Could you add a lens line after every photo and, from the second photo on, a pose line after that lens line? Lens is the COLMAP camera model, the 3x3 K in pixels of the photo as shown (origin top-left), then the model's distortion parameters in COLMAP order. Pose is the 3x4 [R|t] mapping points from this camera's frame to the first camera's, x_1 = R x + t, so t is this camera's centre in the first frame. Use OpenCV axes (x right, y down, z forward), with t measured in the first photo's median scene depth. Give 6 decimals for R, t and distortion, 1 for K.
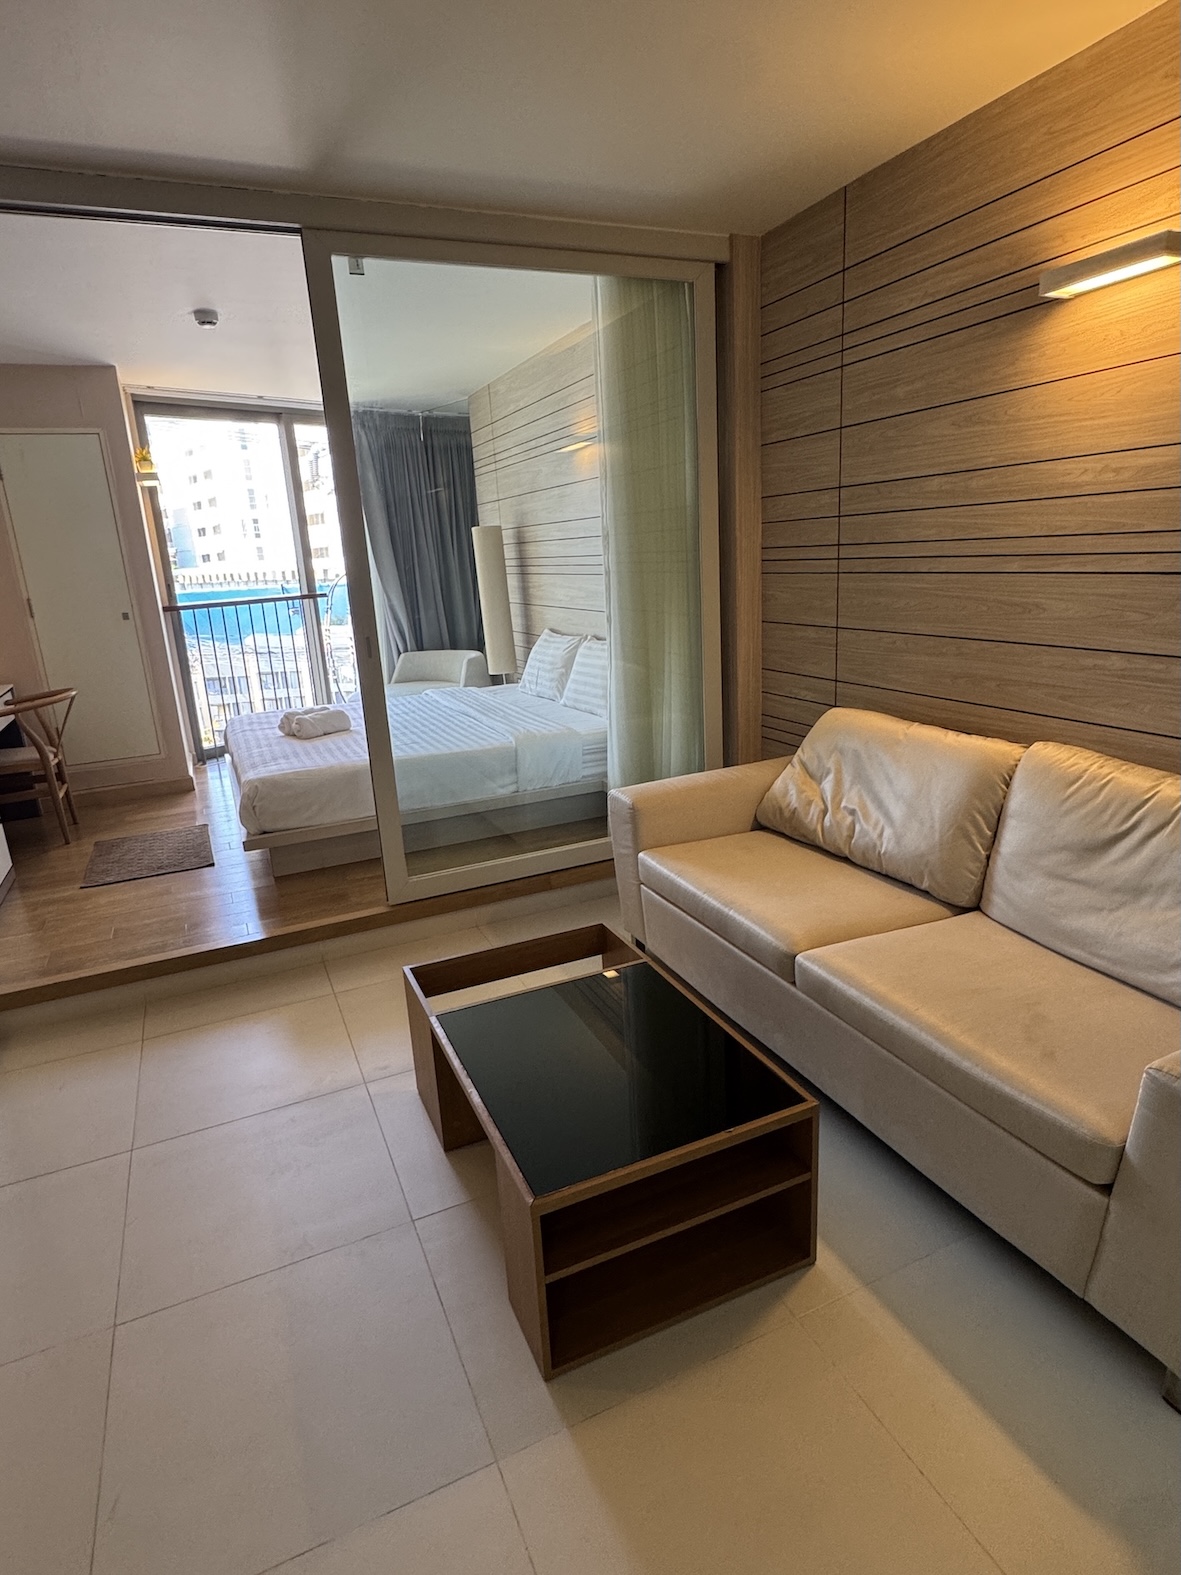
lens RADIAL K [[872.0, 0, 599.9], [0, 872.0, 791.3], [0, 0, 1]] dist [-0.002766, 0.002755]
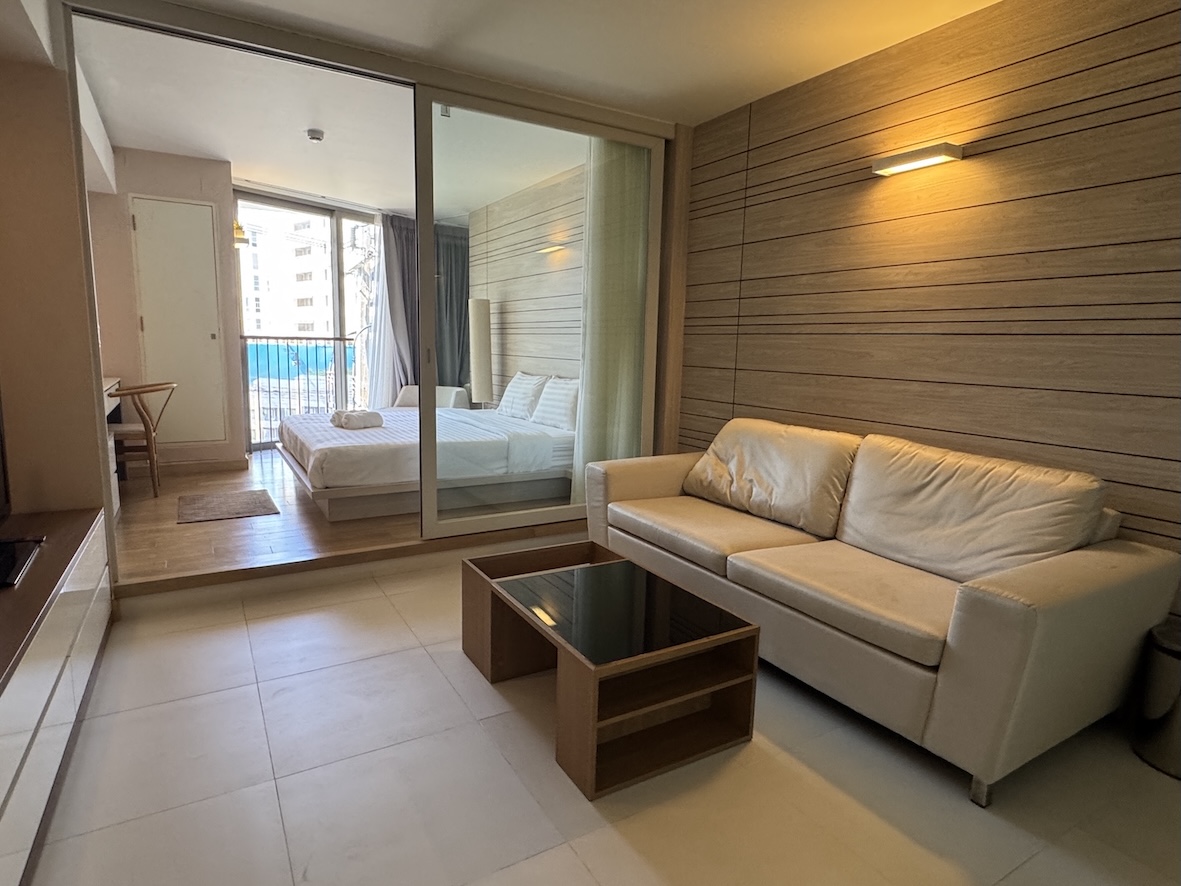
lens RADIAL K [[653.8, 0, 591.9], [0, 653.8, 443.1], [0, 0, 1]] dist [-0.002766, 0.002755]
pose [[0.990725, 0.061336, 0.121255, -0.106979], [-0.045952, 0.990987, -0.125829, 0.094634], [-0.127880, 0.119090, 0.984614, -0.084746]]
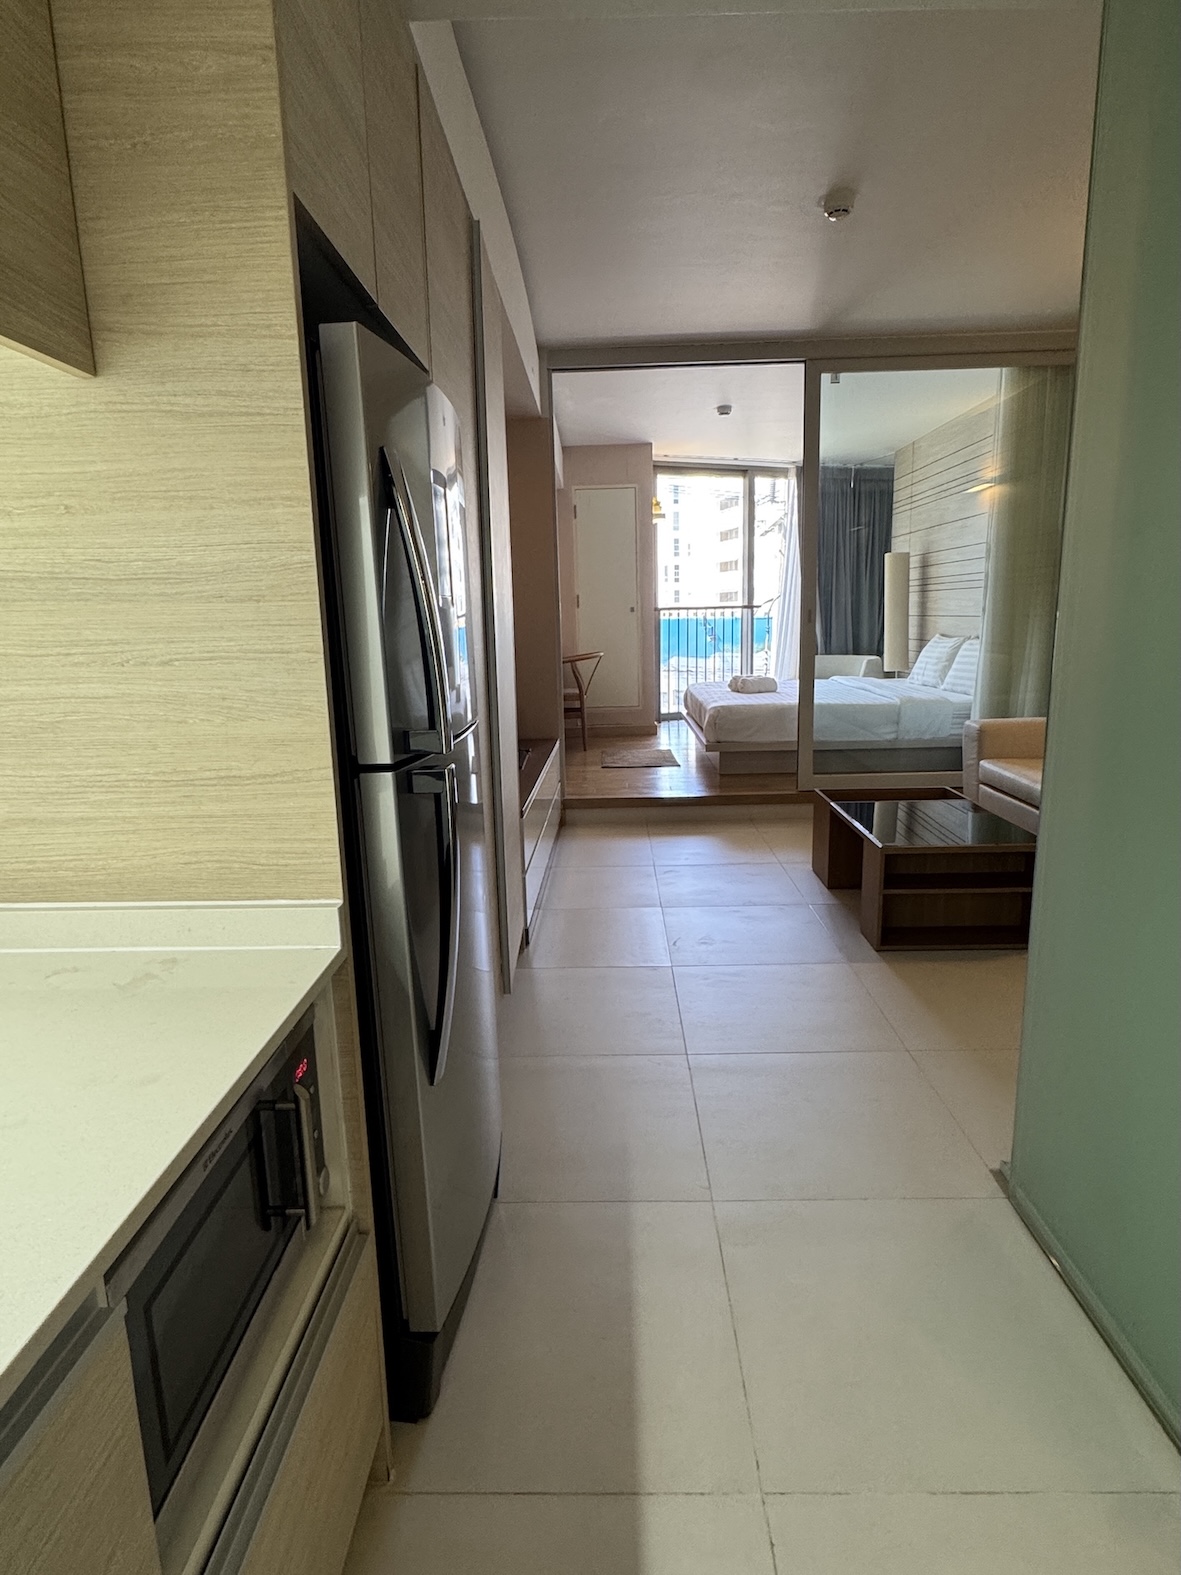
lens RADIAL K [[872.0, 0, 603.8], [0, 872.0, 787.1], [0, 0, 1]] dist [-0.002766, 0.002755]
pose [[0.905537, 0.114240, -0.408599, 0.064461], [-0.137361, 0.990137, -0.027588, 0.206630], [0.401417, 0.081108, 0.912297, -0.482097]]
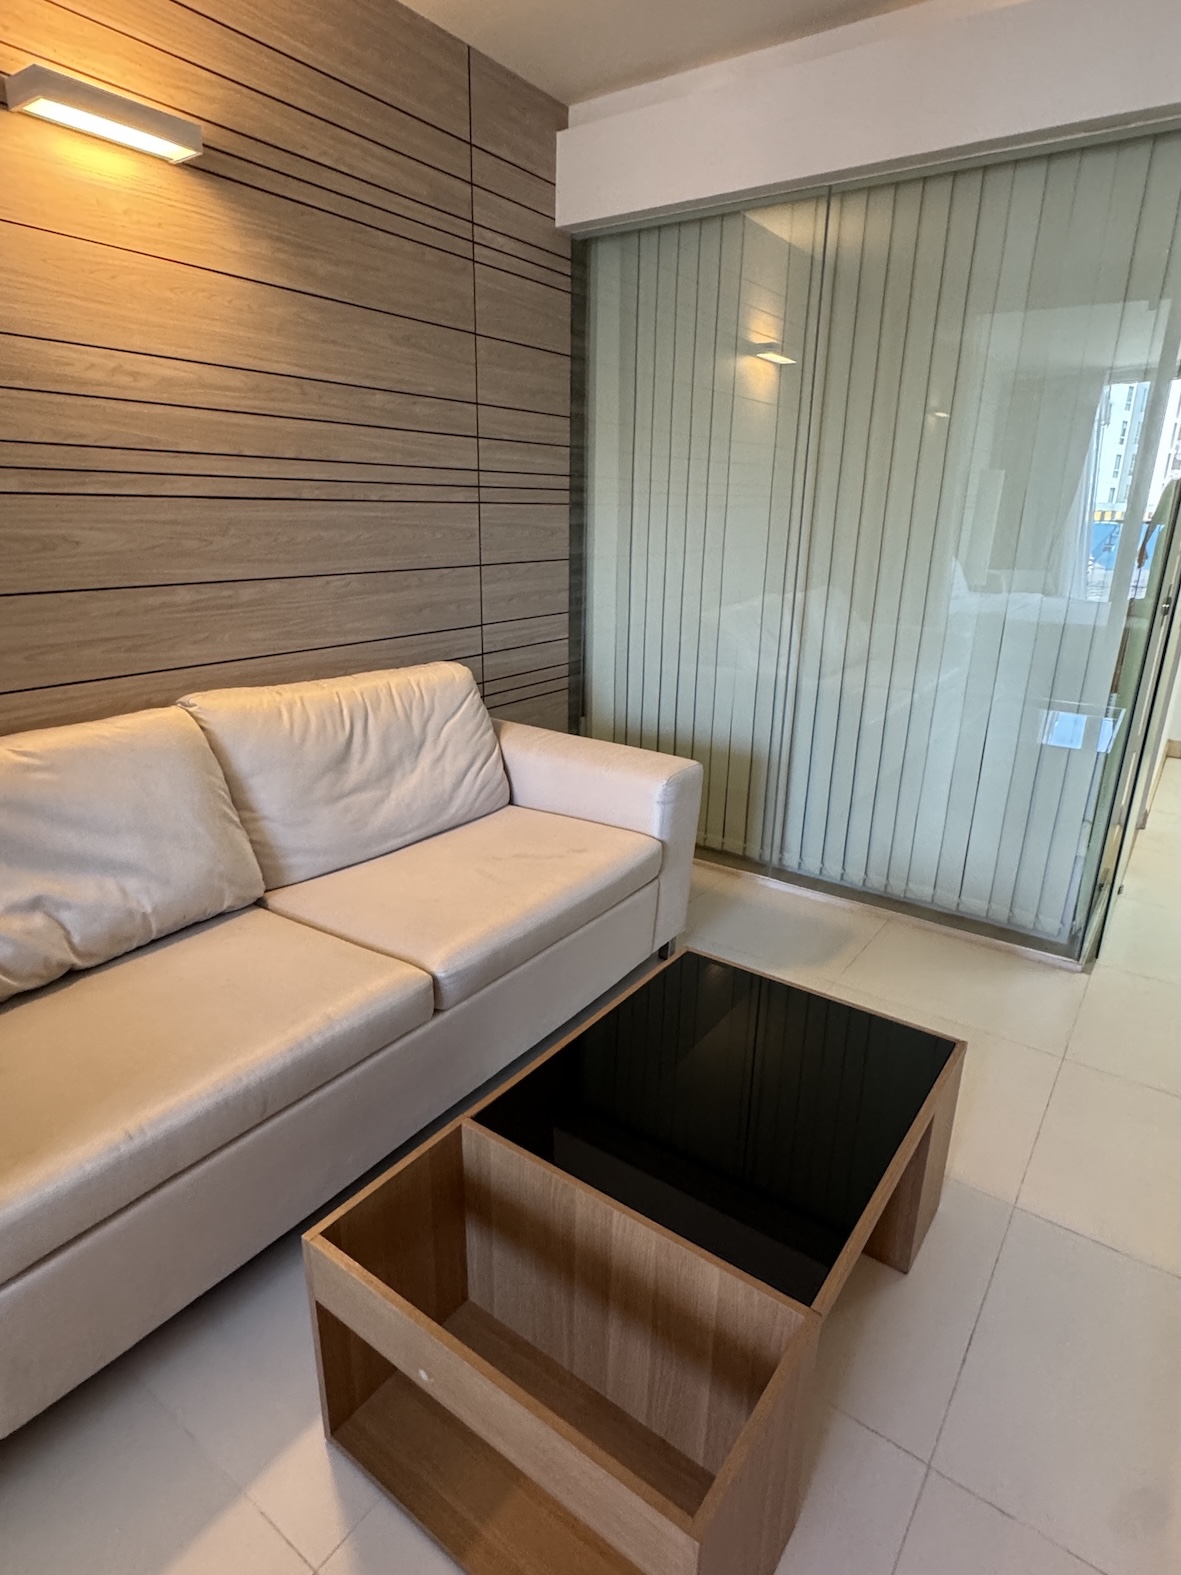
lens RADIAL K [[872.0, 0, 588.6], [0, 872.0, 792.8], [0, 0, 1]] dist [-0.002766, 0.002755]
pose [[-0.492430, -0.230740, 0.839209, -0.296653], [0.241217, 0.890265, 0.386318, -0.145285], [-0.836258, 0.392666, -0.382735, 0.726328]]
